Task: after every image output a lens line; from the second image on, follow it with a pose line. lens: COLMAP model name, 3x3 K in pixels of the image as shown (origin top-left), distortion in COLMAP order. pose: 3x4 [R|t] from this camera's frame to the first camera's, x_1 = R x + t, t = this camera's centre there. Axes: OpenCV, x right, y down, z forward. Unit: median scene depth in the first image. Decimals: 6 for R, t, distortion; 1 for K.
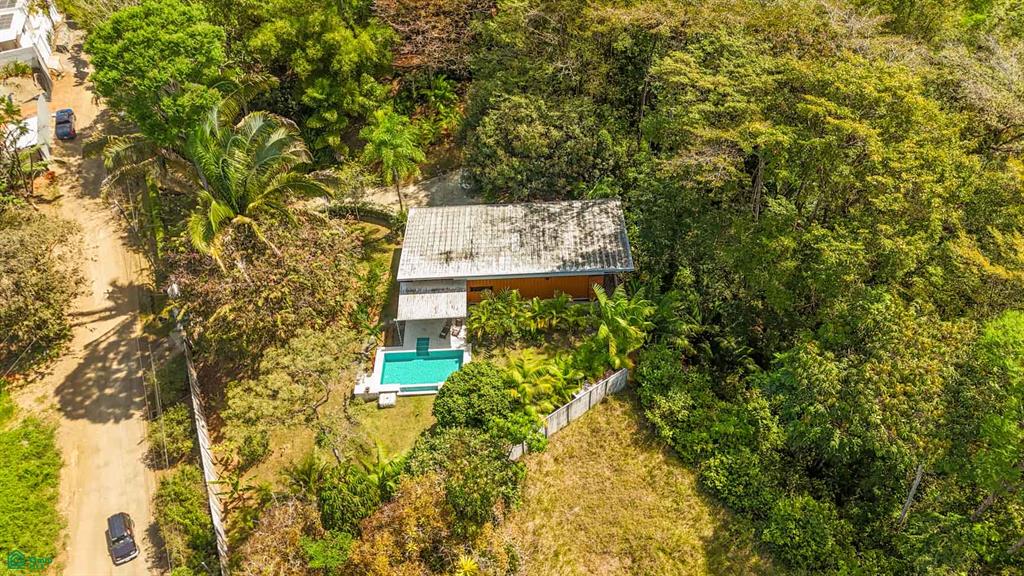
lens RADIAL K [[747.8, 0, 512.0], [0, 747.8, 288.0], [0, 0, 1]] dist [0.036713, -0.002409]
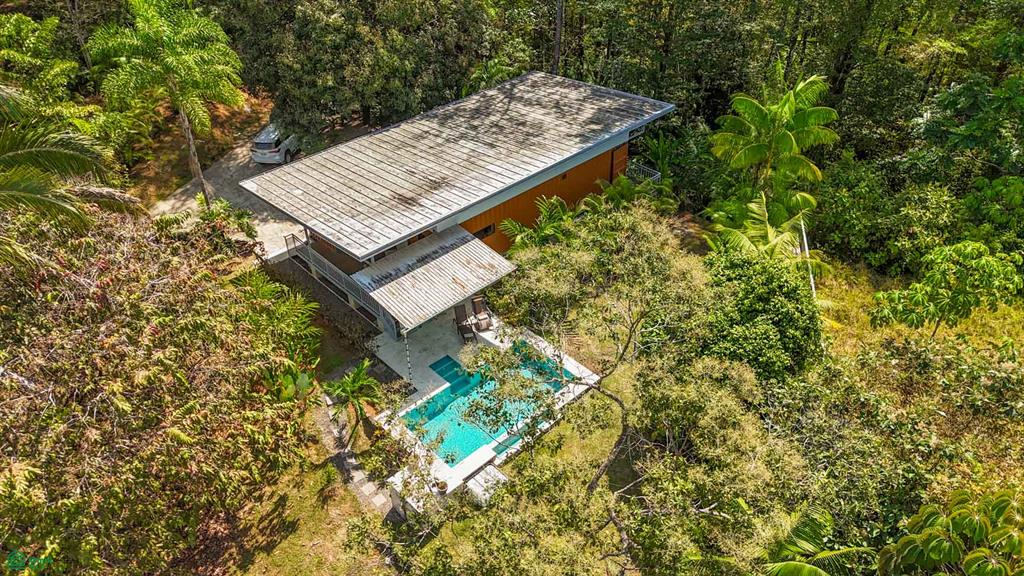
lens RADIAL K [[747.8, 0, 512.0], [0, 747.8, 288.0], [0, 0, 1]] dist [0.036713, -0.002409]
pose [[0.741212, -0.382953, 0.551319, -0.341020], [0.463302, 0.886170, -0.007334, 0.051159], [-0.485754, 0.260863, 0.834262, 0.555226]]
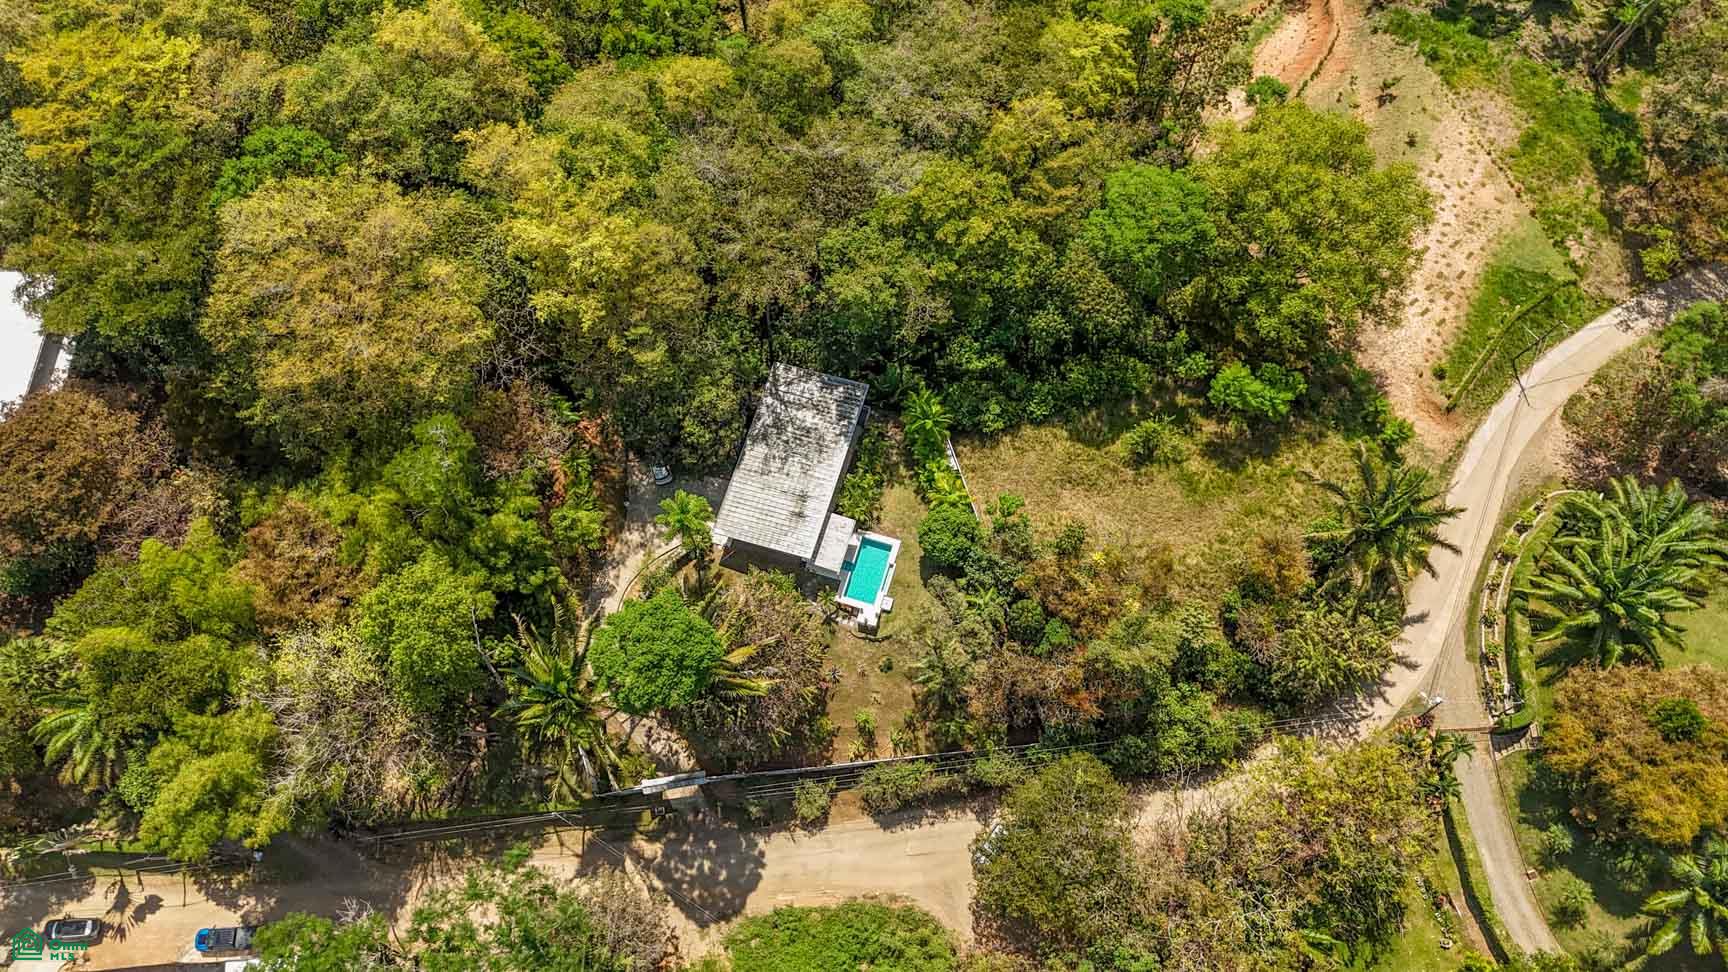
lens RADIAL K [[1261.9, 0, 864.0], [0, 1261.9, 486.0], [0, 0, 1]] dist [0.036713, -0.002409]
pose [[0.303007, -0.876520, 0.374032, -0.764653], [0.690171, 0.472480, 0.548112, -1.093734], [-0.657153, 0.092064, 0.748113, -0.562211]]
